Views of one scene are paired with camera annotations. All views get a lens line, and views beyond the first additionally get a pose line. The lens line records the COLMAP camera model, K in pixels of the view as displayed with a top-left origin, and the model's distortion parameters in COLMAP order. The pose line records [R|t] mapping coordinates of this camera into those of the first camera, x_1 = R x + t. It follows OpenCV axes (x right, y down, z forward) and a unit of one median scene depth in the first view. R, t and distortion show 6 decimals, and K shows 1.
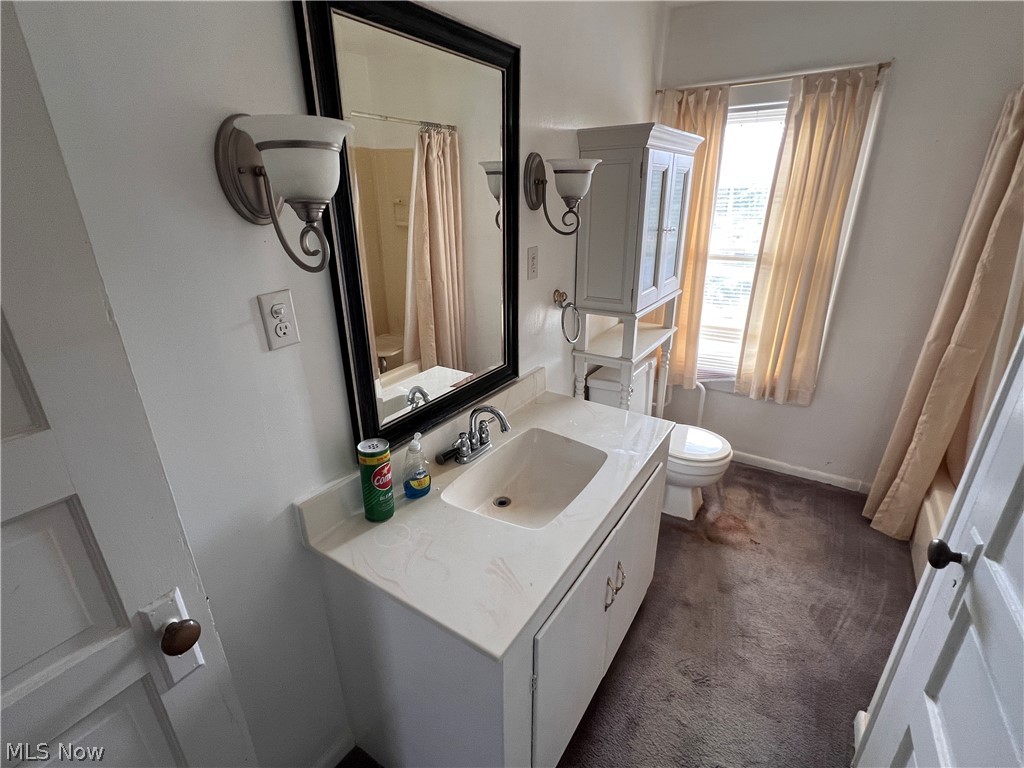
lens RADIAL K [[479.9, 0, 512.6], [0, 479.9, 385.1], [0, 0, 1]] dist [-0.003246, 0.002040]
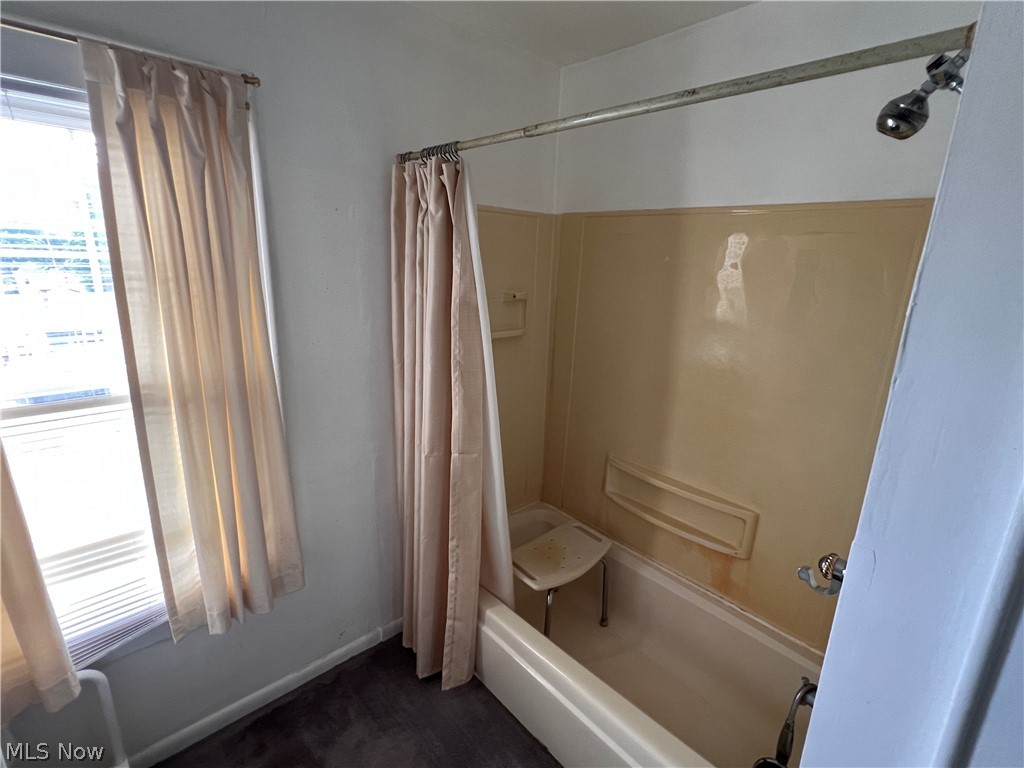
lens RADIAL K [[479.9, 0, 511.9], [0, 479.9, 384.1], [0, 0, 1]] dist [-0.003246, 0.002040]
pose [[0.251901, -0.228019, 0.940507, 0.164392], [0.319562, 0.936931, 0.141562, -0.248311], [-0.913469, 0.264891, 0.308880, 0.542499]]
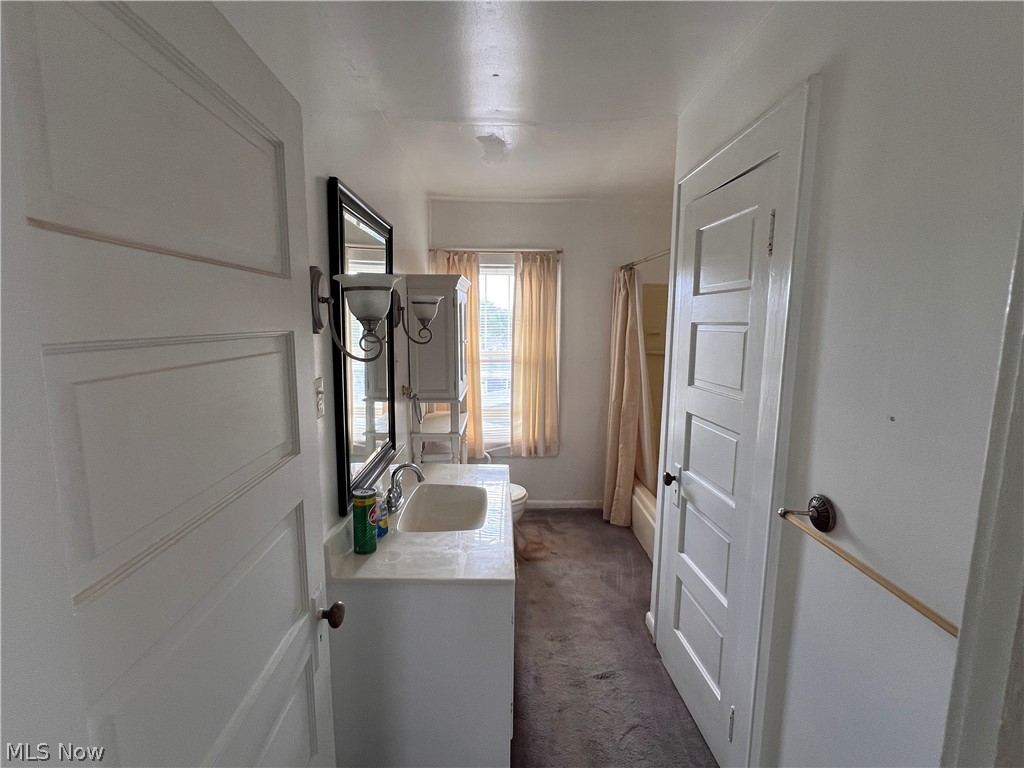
lens RADIAL K [[479.9, 0, 509.9], [0, 479.9, 384.6], [0, 0, 1]] dist [-0.003246, 0.002040]
pose [[0.828532, -0.060649, 0.556648, -0.358987], [0.191305, 0.964958, -0.179608, 0.082149], [-0.526249, 0.255301, 0.811100, -0.197068]]
